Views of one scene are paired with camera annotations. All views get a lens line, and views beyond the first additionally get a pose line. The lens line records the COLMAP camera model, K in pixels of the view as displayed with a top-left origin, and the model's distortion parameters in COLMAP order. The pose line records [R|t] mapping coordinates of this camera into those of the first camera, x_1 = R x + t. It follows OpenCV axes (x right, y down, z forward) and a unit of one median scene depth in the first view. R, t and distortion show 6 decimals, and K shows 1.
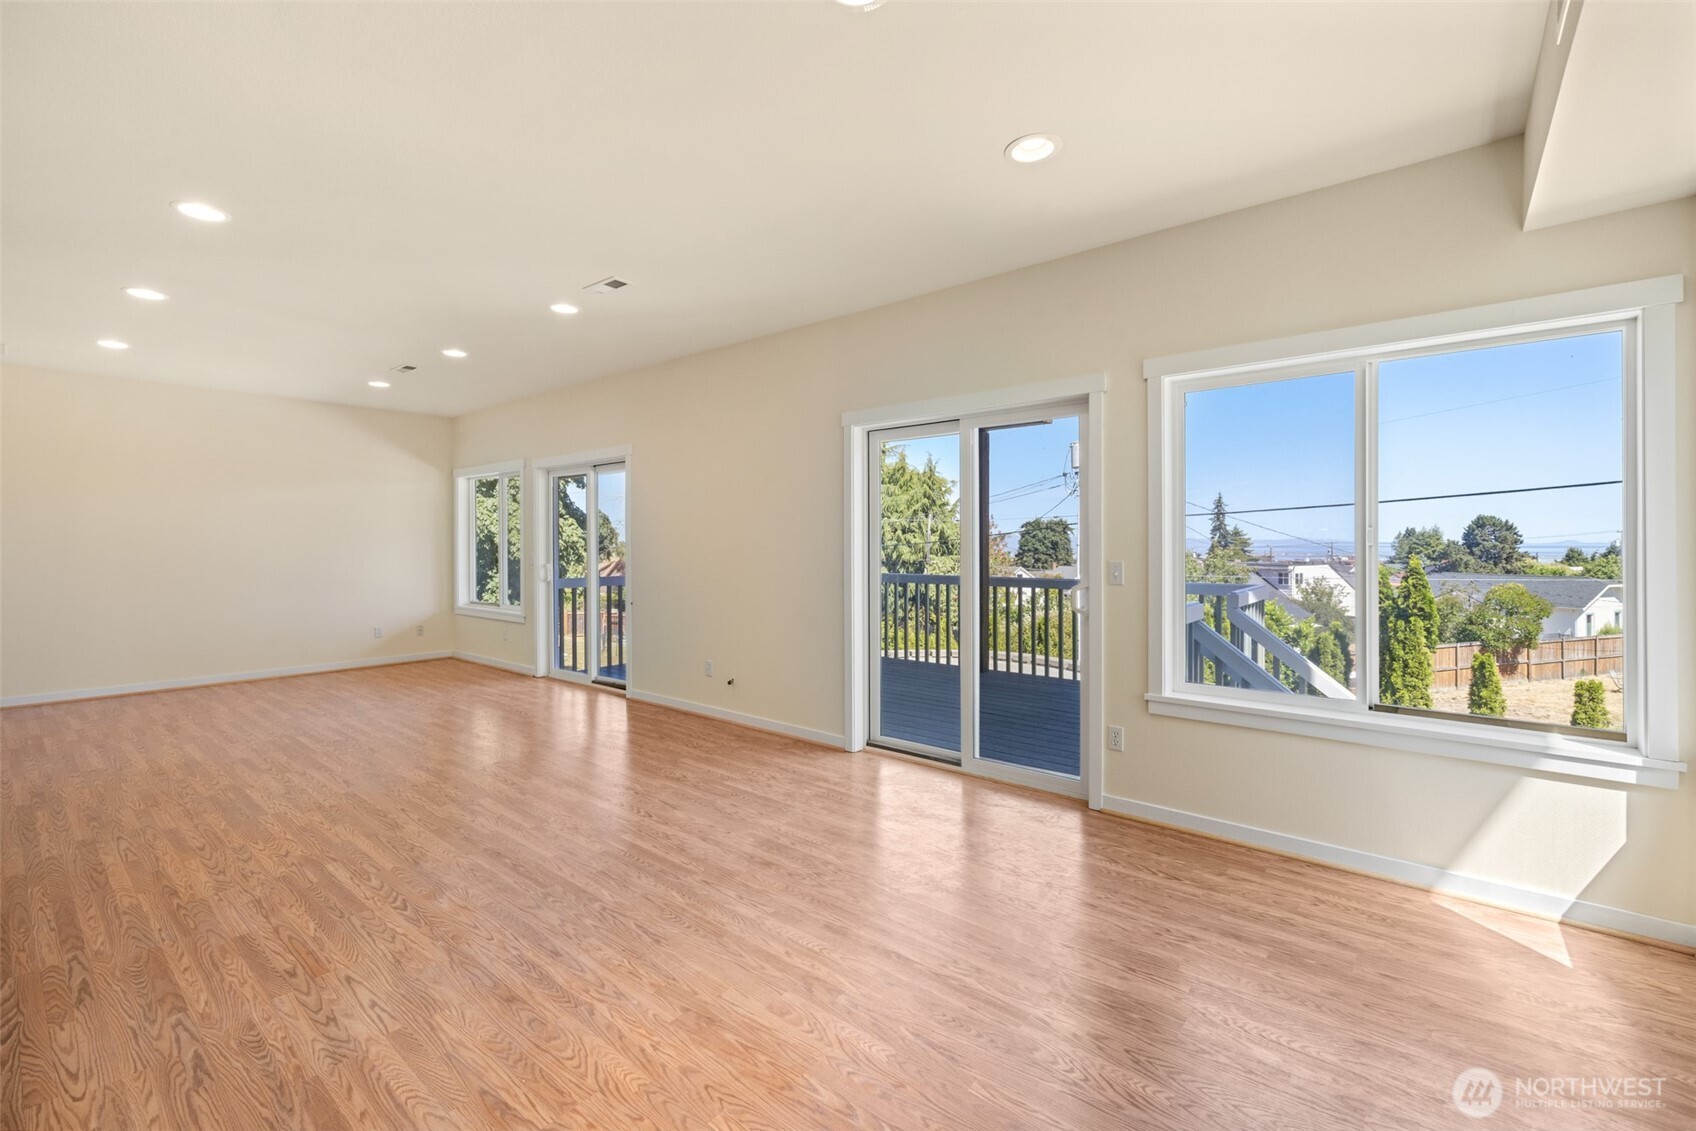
lens RADIAL K [[724.1, 0, 839.5], [0, 724.1, 545.0], [0, 0, 1]] dist [0.014472, -0.000163]
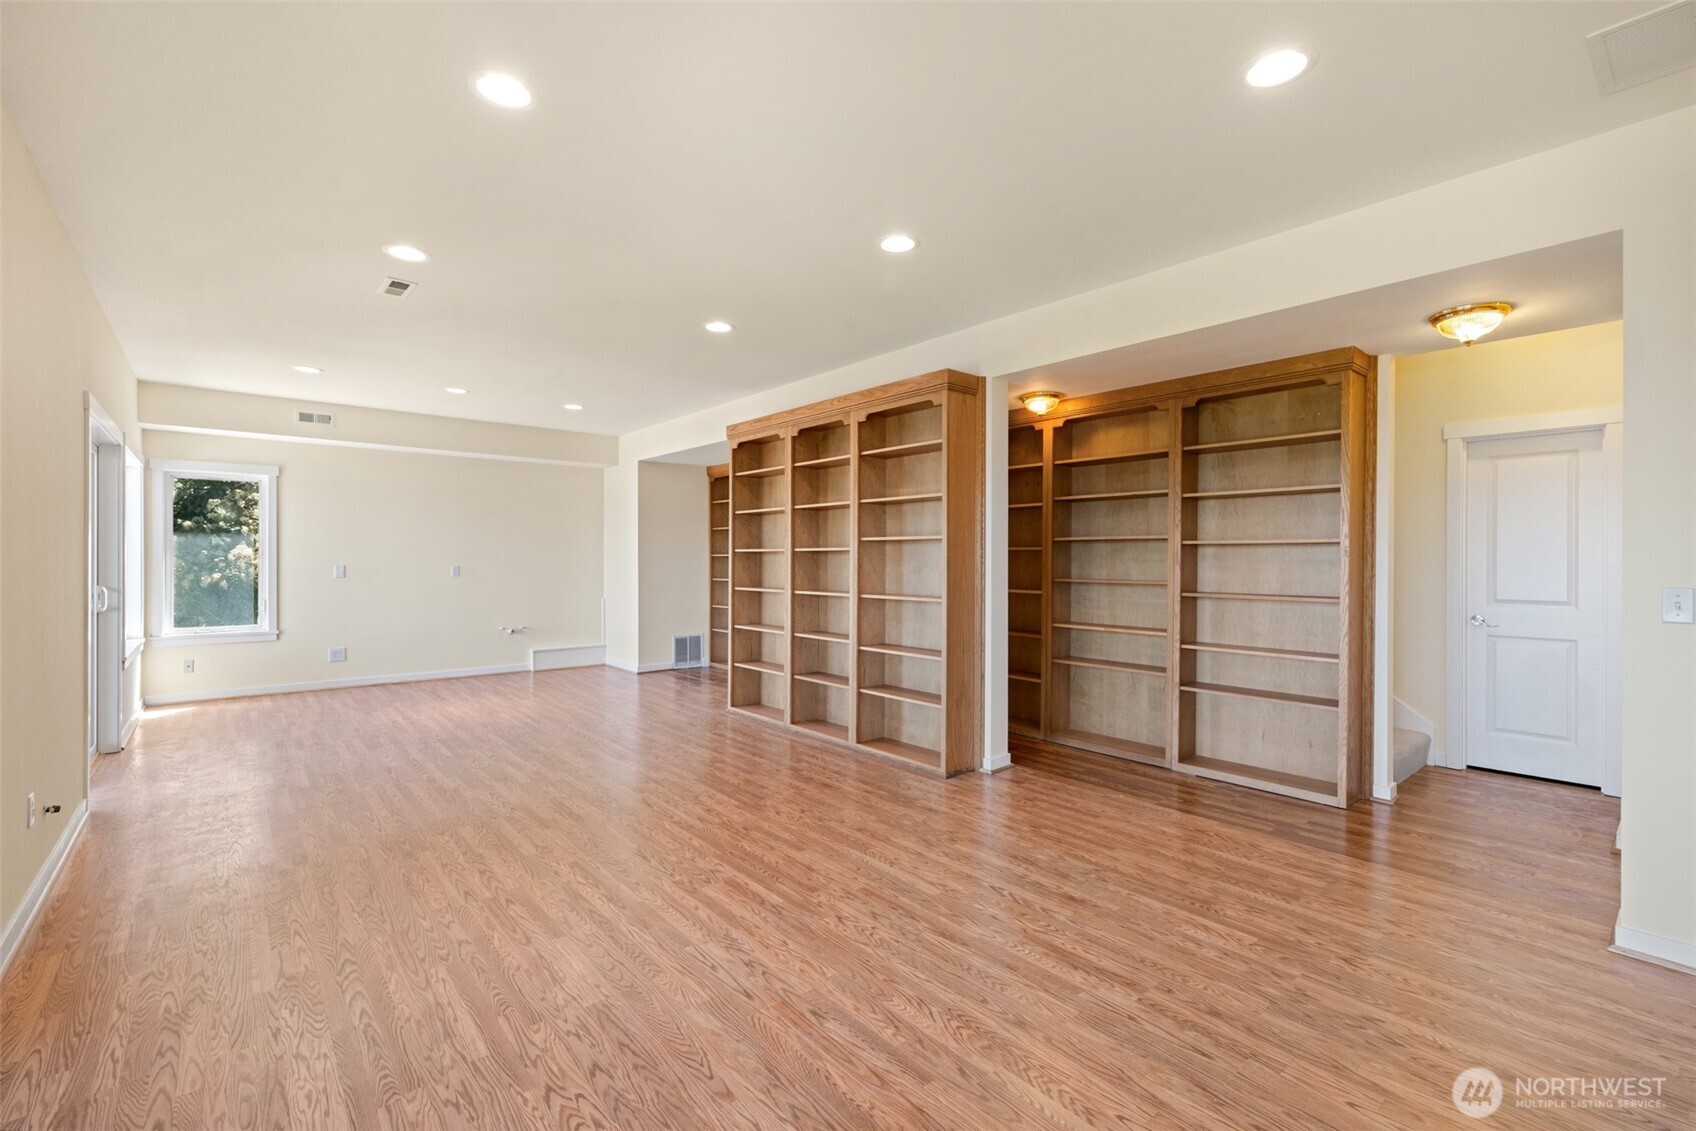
lens RADIAL K [[724.3, 0, 840.6], [0, 724.3, 549.6], [0, 0, 1]] dist [0.001022, 0.000272]
pose [[-0.985123, 0.002077, 0.171841, -0.967653], [0.001684, 0.999996, -0.002434, -0.001997], [-0.171845, -0.002109, -0.985122, 1.958494]]
